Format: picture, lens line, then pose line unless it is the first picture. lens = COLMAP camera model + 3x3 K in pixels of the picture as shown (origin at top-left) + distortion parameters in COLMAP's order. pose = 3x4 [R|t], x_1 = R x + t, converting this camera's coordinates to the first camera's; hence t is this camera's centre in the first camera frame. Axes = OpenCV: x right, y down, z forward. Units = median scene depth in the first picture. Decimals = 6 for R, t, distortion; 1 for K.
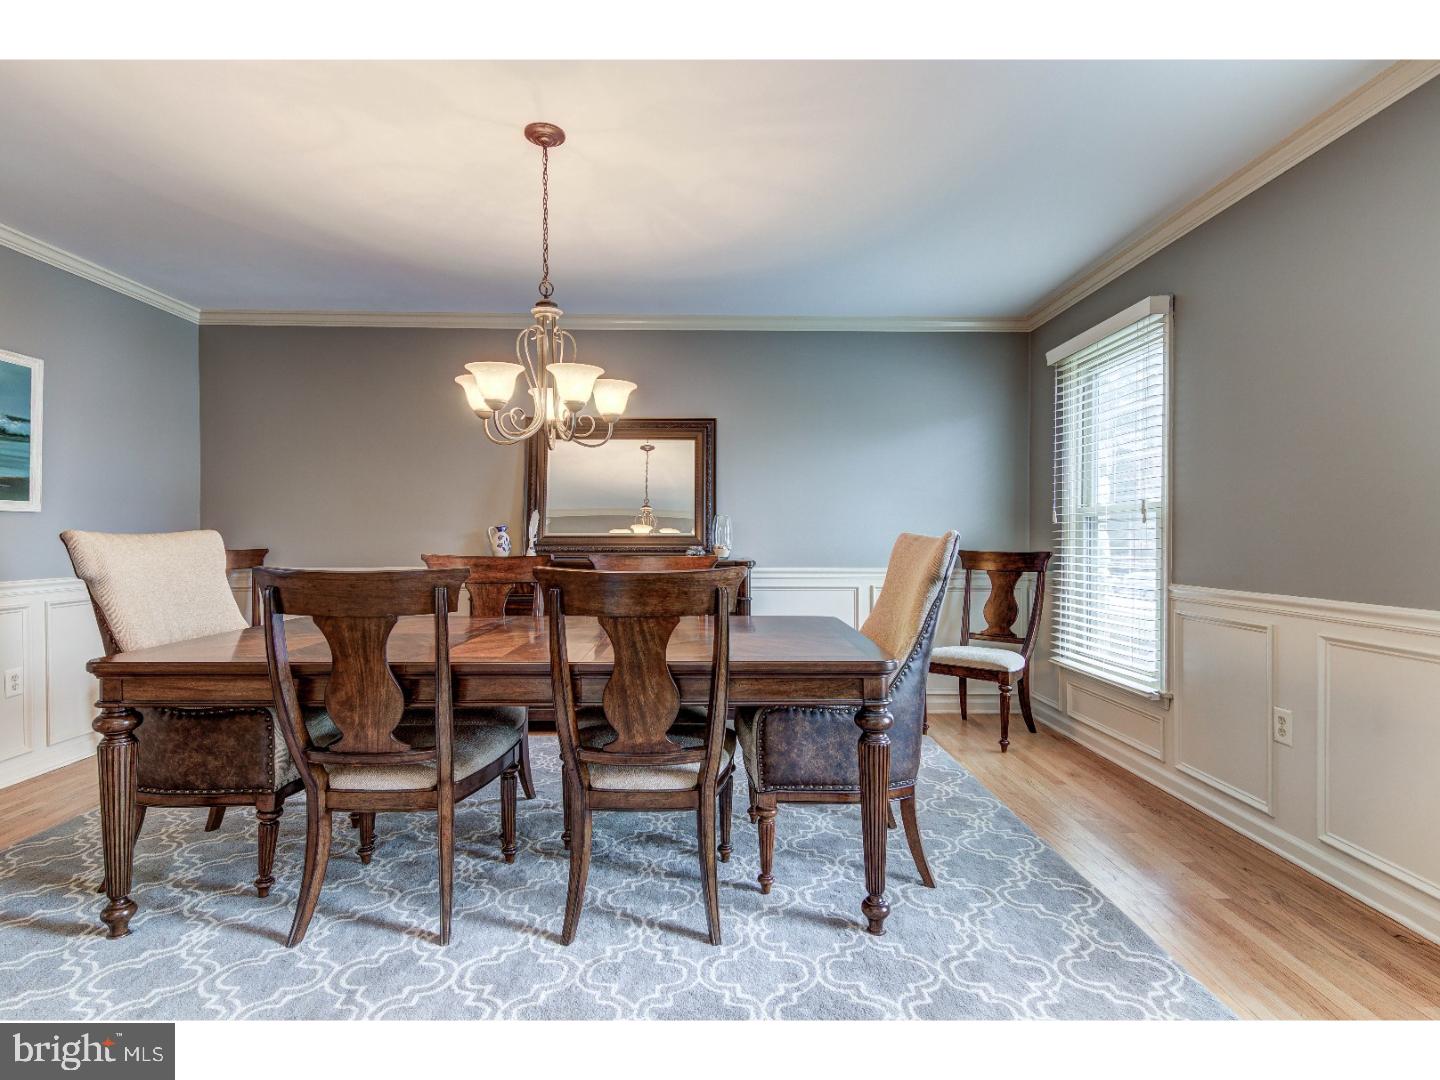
lens RADIAL K [[721.6, 0, 719.0], [0, 721.6, 541.3], [0, 0, 1]] dist [0.017227, -0.004633]
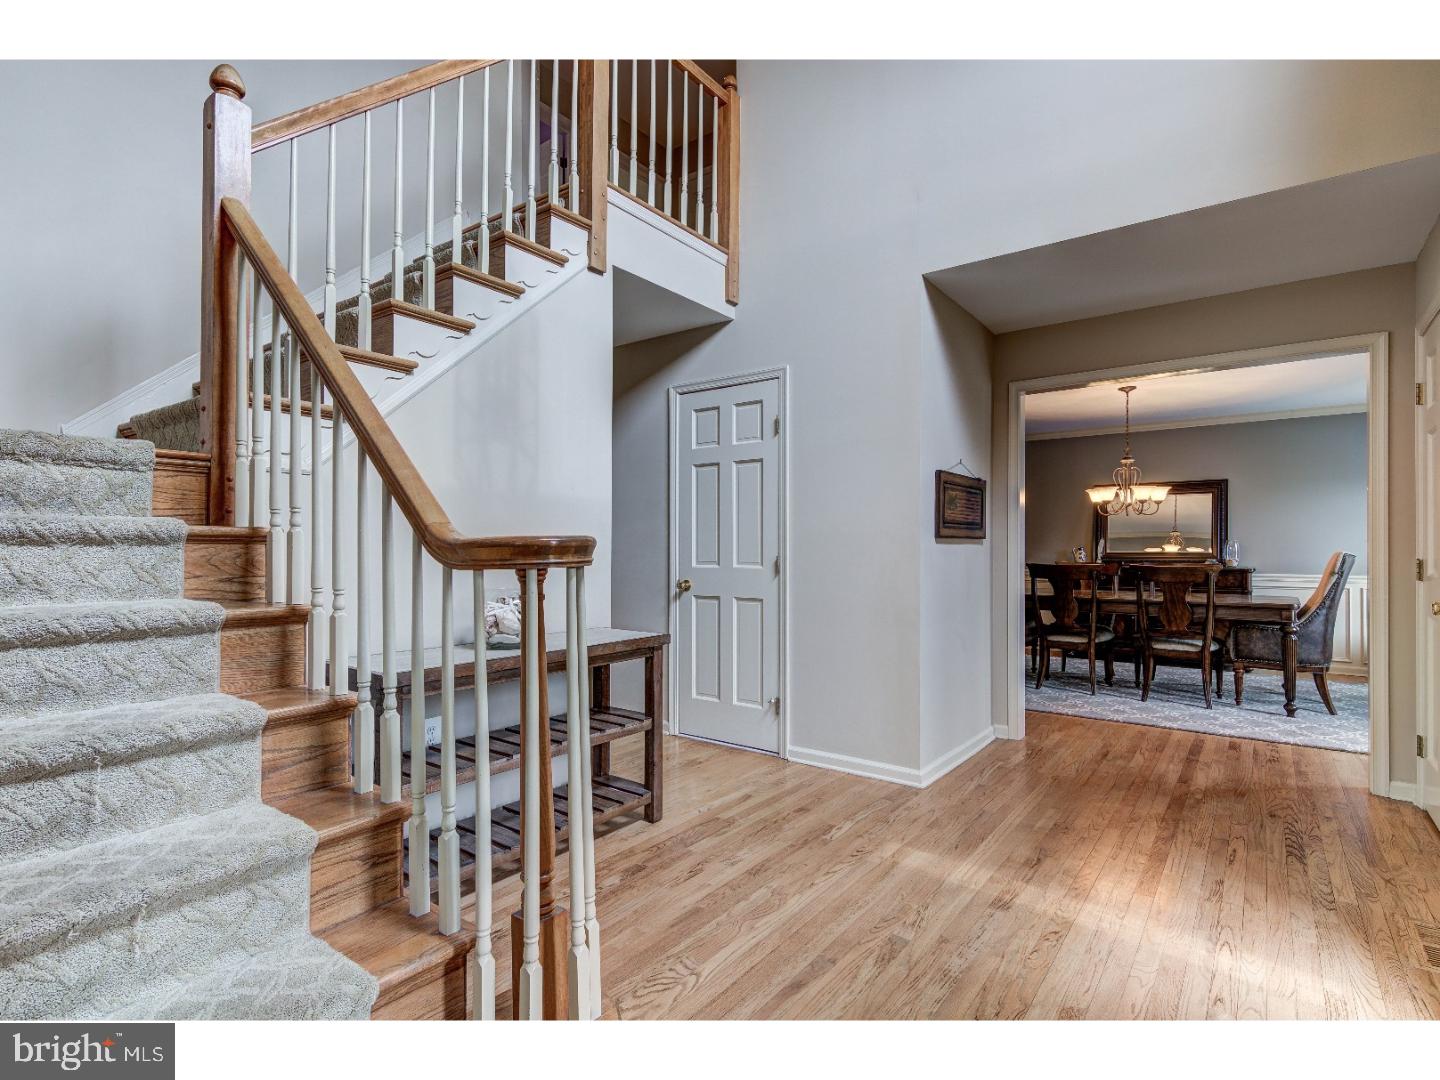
lens RADIAL K [[721.6, 0, 727.2], [0, 721.6, 548.7], [0, 0, 1]] dist [0.017227, -0.004633]
pose [[0.795364, -0.002388, -0.606127, 0.183725], [-0.005096, 0.999931, -0.010625, 0.011858], [0.606110, 0.011540, 0.795297, -1.941150]]
